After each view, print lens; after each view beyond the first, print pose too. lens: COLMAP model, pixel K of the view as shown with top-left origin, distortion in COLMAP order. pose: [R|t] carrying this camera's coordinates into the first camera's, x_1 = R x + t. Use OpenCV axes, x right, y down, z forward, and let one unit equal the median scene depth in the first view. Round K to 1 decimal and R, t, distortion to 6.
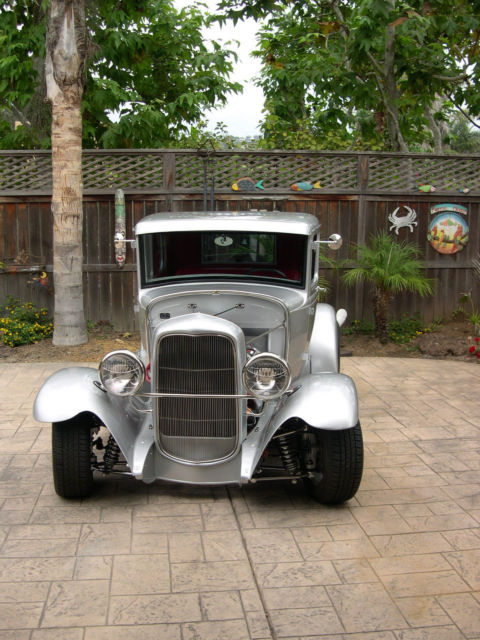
lens RADIAL K [[731.2, 0, 239.7], [0, 731.2, 331.2], [0, 0, 1]] dist [-0.202567, 0.235218]
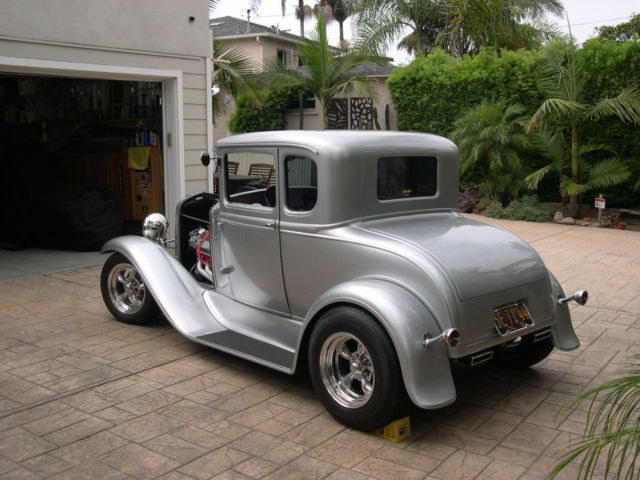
lens RADIAL K [[731.2, 0, 322.6], [0, 731.2, 235.9], [0, 0, 1]] dist [-0.202567, 0.235218]
pose [[-0.662573, 0.098938, -0.742434, 0.460814], [-0.131048, 0.960634, 0.244967, -0.170588], [0.737443, 0.259603, -0.623525, 1.056916]]
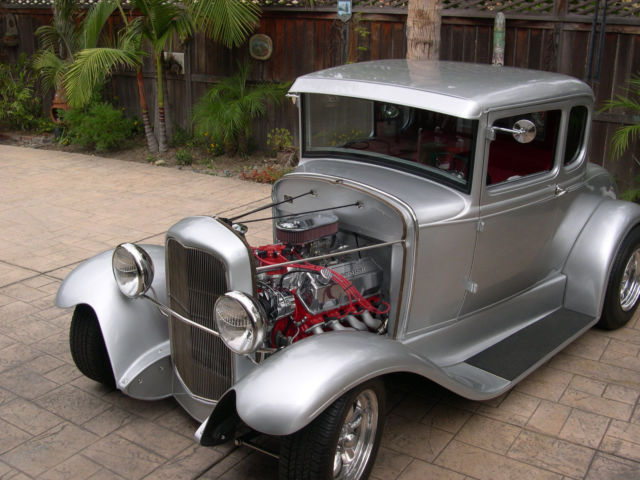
lens RADIAL K [[731.2, 0, 322.6], [0, 731.2, 235.9], [0, 0, 1]] dist [-0.202567, 0.235218]
pose [[0.779442, 0.208467, -0.590772, 0.236577], [-0.120955, 0.975344, 0.184589, -0.077409], [0.614687, -0.072419, 0.785440, 0.221216]]
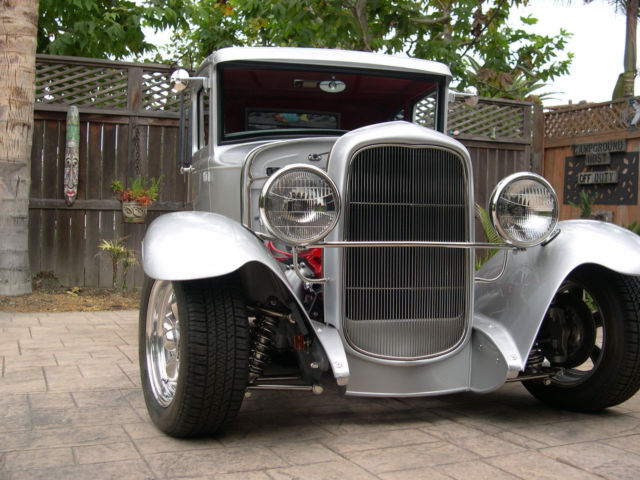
lens RADIAL K [[731.2, 0, 322.6], [0, 731.2, 235.9], [0, 0, 1]] dist [-0.202567, 0.235218]
pose [[0.954459, 0.011260, 0.298131, -0.149144], [0.033928, 0.988708, -0.145961, 0.078730], [-0.296408, 0.149429, 0.943299, 0.208247]]
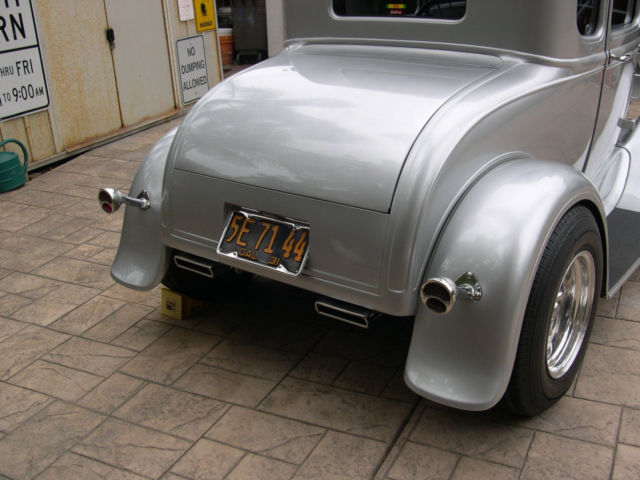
lens RADIAL K [[731.2, 0, 322.6], [0, 731.2, 235.9], [0, 0, 1]] dist [-0.202567, 0.235218]
pose [[-0.841631, -0.168004, 0.513256, -0.161985], [0.124850, 0.864108, 0.487576, -0.147455], [-0.525423, 0.474439, -0.706285, 1.044536]]
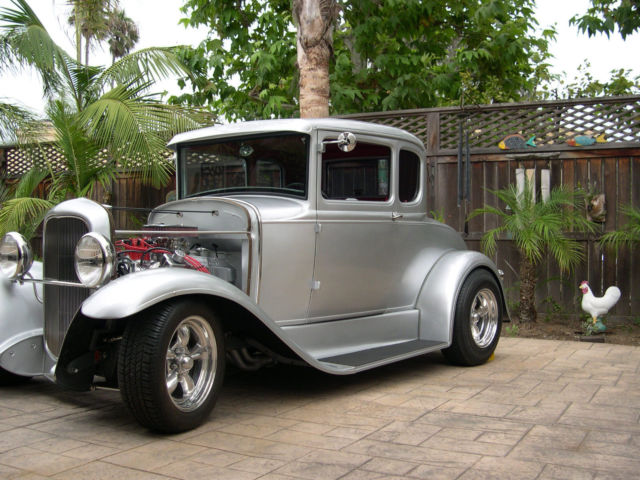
lens RADIAL K [[731.2, 0, 322.6], [0, 731.2, 235.9], [0, 0, 1]] dist [-0.202567, 0.235218]
pose [[0.826743, 0.005233, -0.562555, 0.339188], [-0.099294, 0.985616, -0.136755, 0.056096], [0.553748, 0.168920, 0.815371, 0.206426]]
